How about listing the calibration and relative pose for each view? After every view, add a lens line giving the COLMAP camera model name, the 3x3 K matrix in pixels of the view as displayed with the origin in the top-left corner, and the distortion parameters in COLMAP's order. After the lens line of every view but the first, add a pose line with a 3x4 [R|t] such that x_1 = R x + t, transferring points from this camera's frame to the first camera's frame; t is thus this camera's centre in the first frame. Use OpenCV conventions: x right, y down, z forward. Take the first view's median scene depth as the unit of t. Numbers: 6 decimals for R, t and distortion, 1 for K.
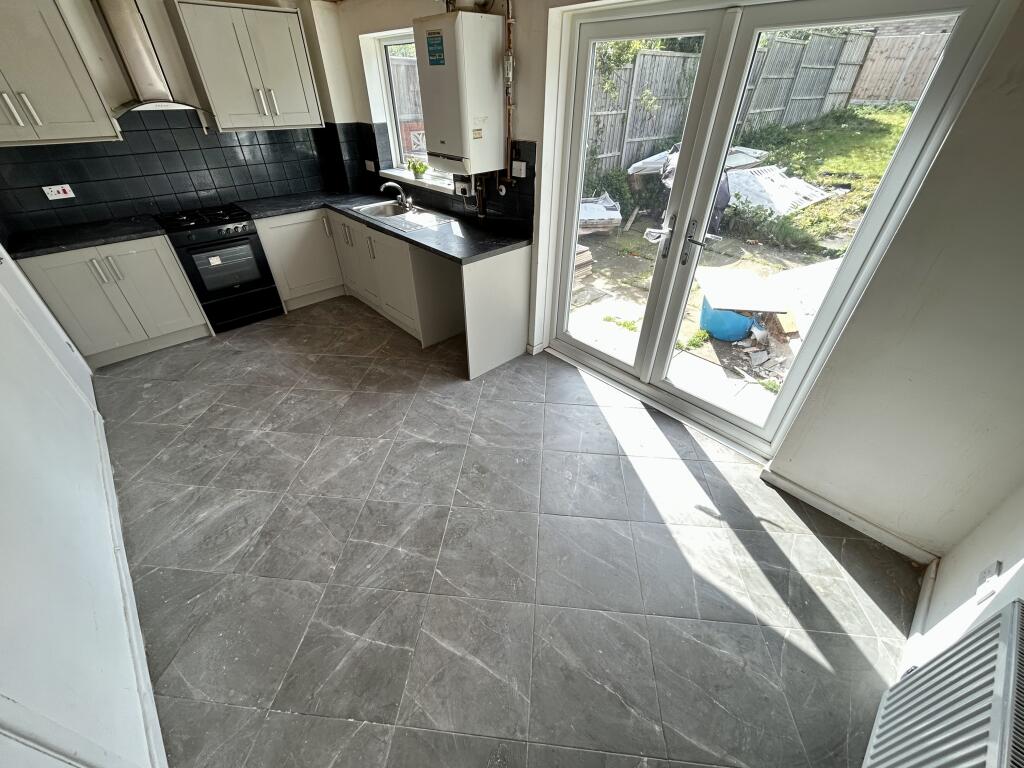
lens RADIAL K [[413.4, 0, 512.6], [0, 413.4, 382.6], [0, 0, 1]] dist [-0.003472, 0.000621]
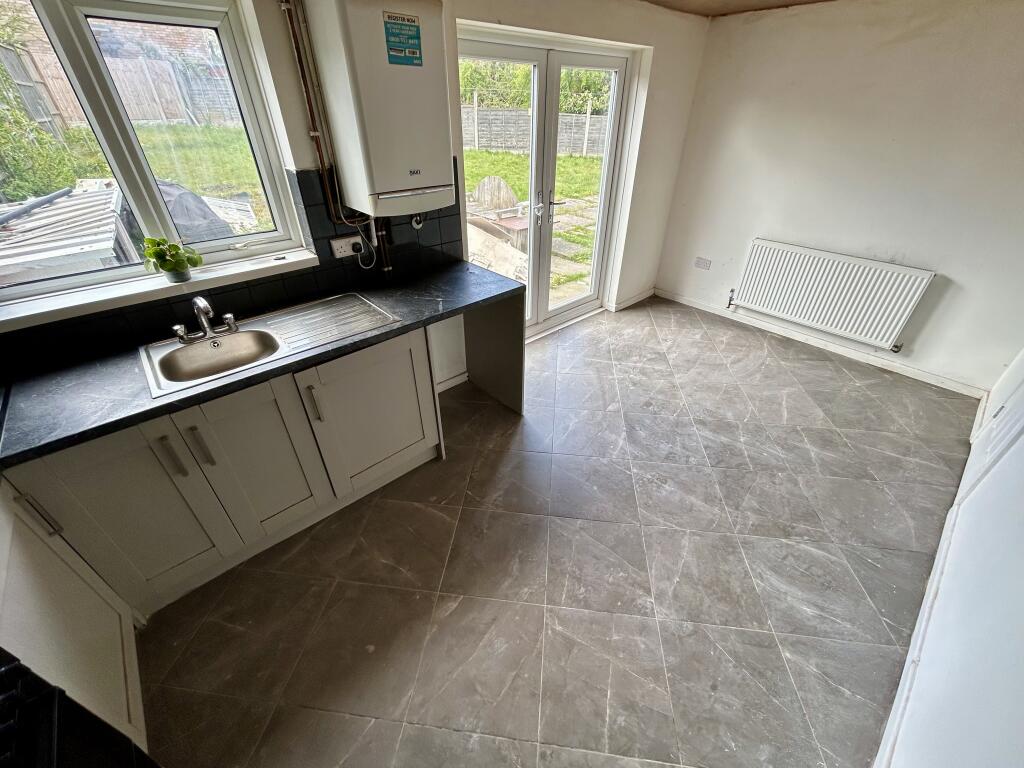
lens RADIAL K [[413.4, 0, 512.7], [0, 413.4, 381.4], [0, 0, 1]] dist [-0.003472, 0.000621]
pose [[0.021005, -0.553144, 0.832821, -0.819032], [0.585702, 0.681902, 0.438135, -0.467194], [-0.810254, 0.478582, 0.338301, 0.675096]]
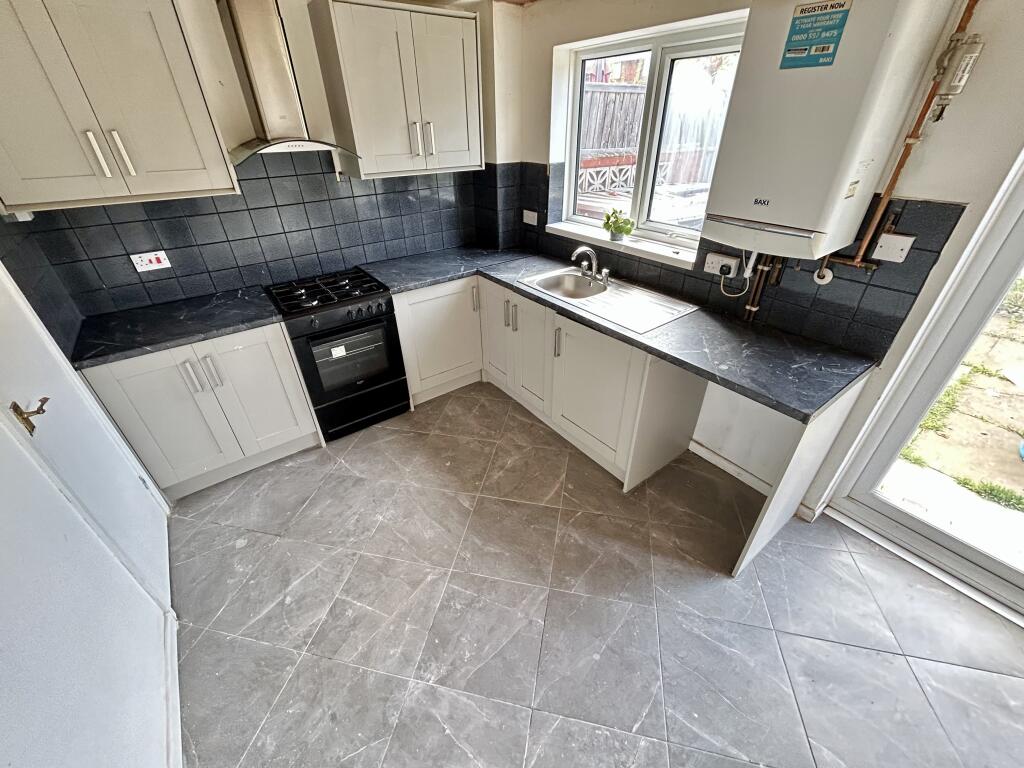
lens RADIAL K [[413.4, 0, 511.6], [0, 413.4, 382.6], [0, 0, 1]] dist [-0.003472, 0.000621]
pose [[0.993312, 0.047575, -0.105200, -0.376530], [-0.053415, 0.997143, -0.053412, -0.240683], [0.102359, 0.058674, 0.993016, 0.349000]]
